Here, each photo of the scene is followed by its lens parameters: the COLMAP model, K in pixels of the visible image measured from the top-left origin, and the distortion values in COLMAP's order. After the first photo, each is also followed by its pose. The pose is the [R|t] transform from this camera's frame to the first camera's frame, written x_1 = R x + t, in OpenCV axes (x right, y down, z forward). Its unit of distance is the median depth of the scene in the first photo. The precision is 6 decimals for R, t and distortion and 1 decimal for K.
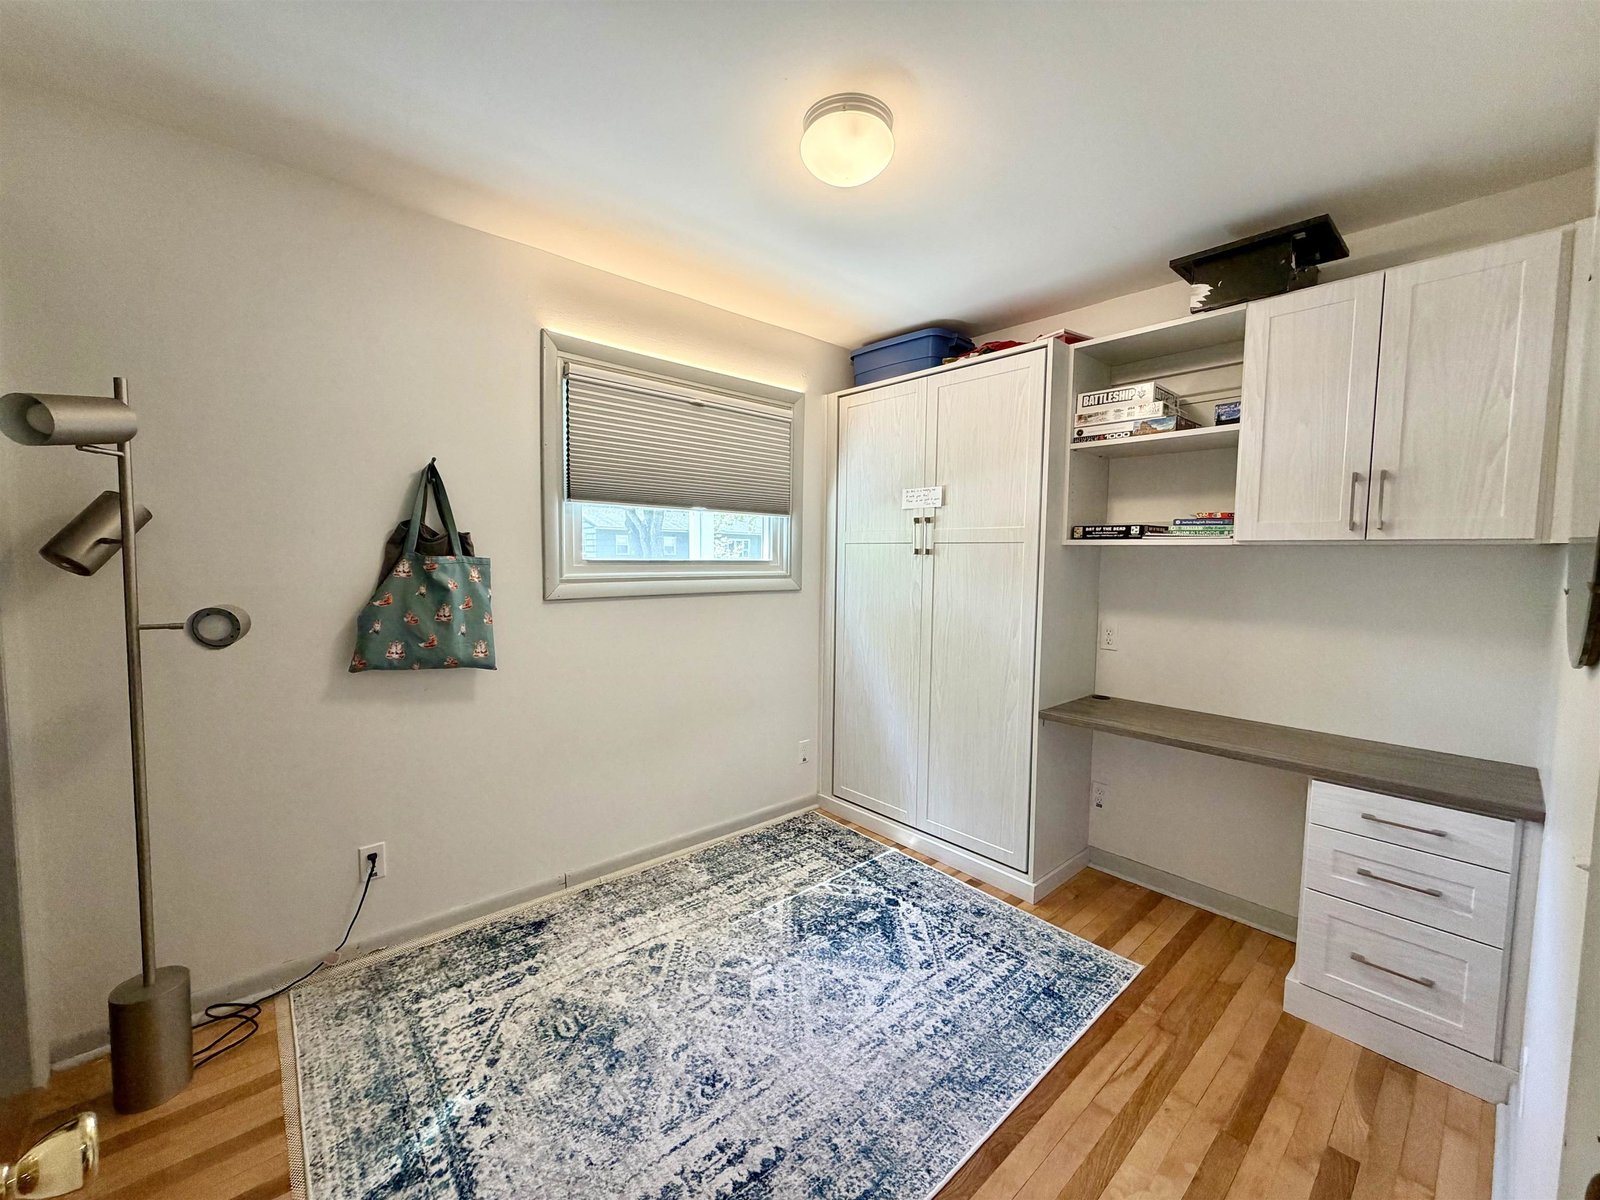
lens RADIAL K [[635.2, 0, 793.6], [0, 635.2, 598.0], [0, 0, 1]] dist [-0.000668, -0.000059]
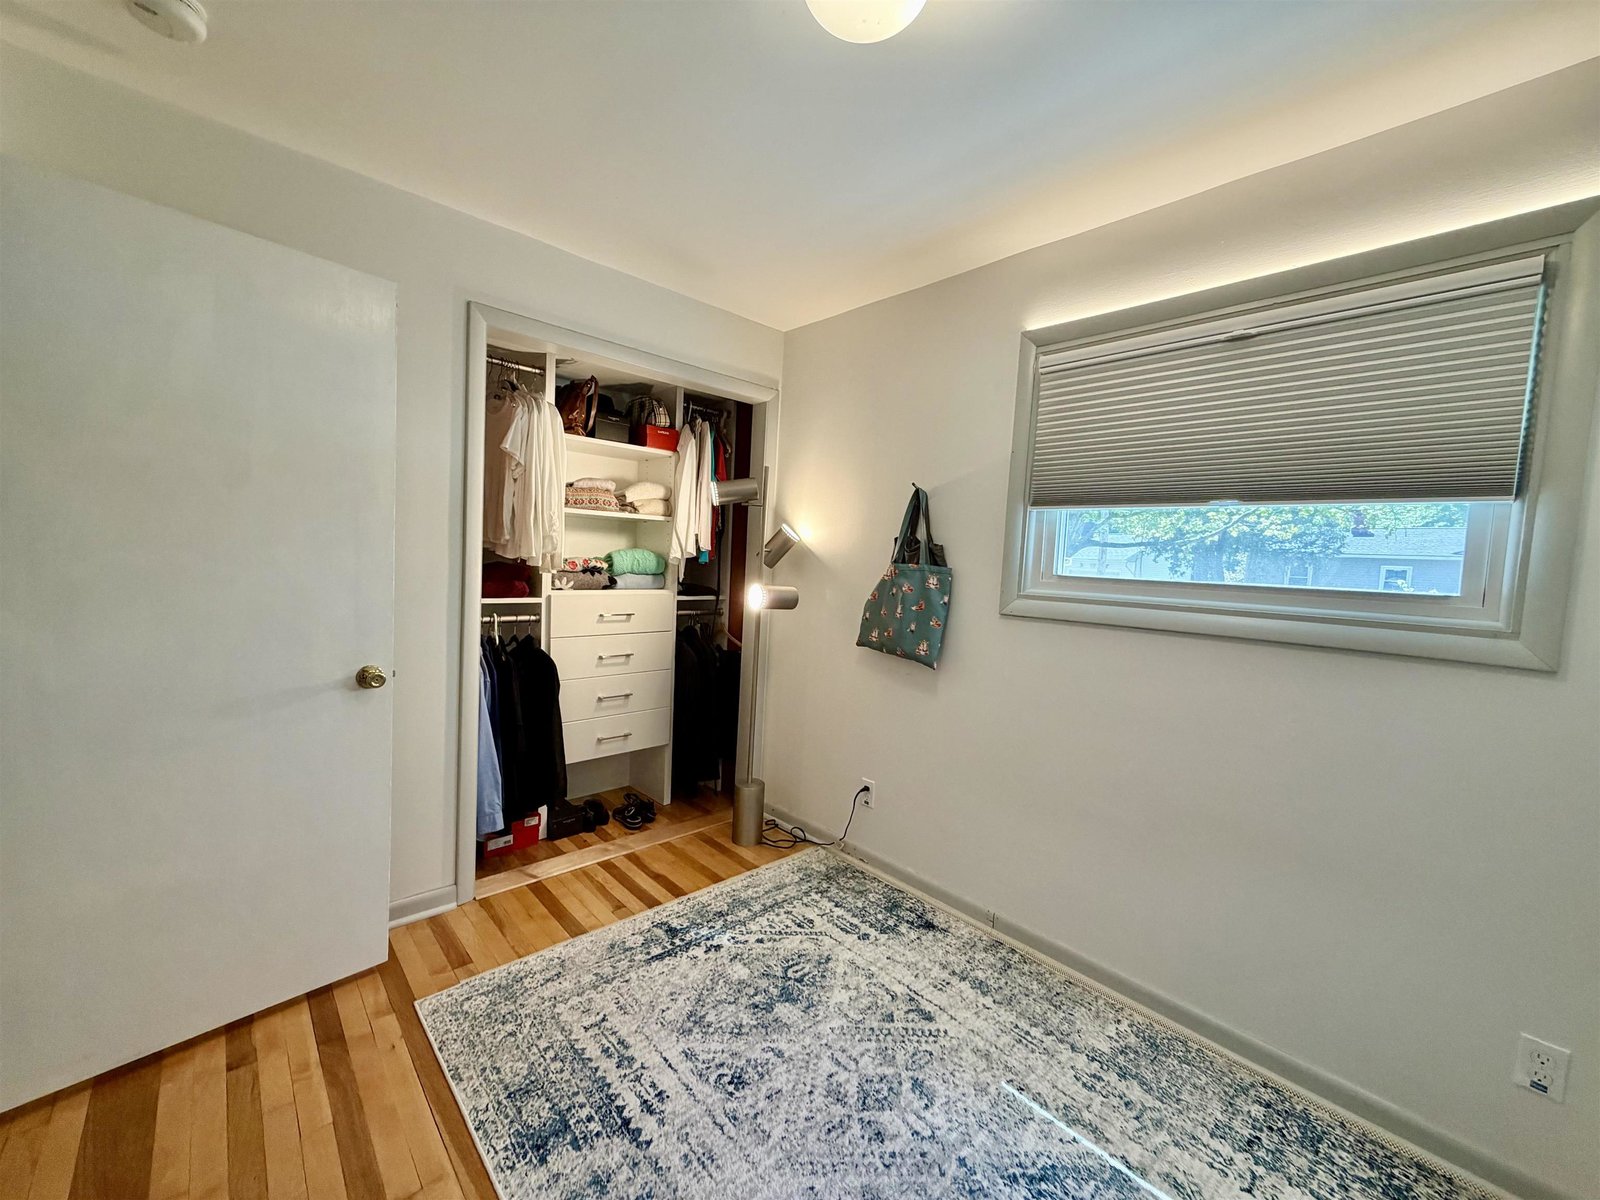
lens RADIAL K [[635.2, 0, 794.6], [0, 635.2, 596.3], [0, 0, 1]] dist [-0.000668, -0.000059]
pose [[0.022761, 0.044132, -0.998766, 0.692881], [-0.120263, 0.991891, 0.041087, -0.031362], [0.992481, 0.119180, 0.027884, 0.817422]]
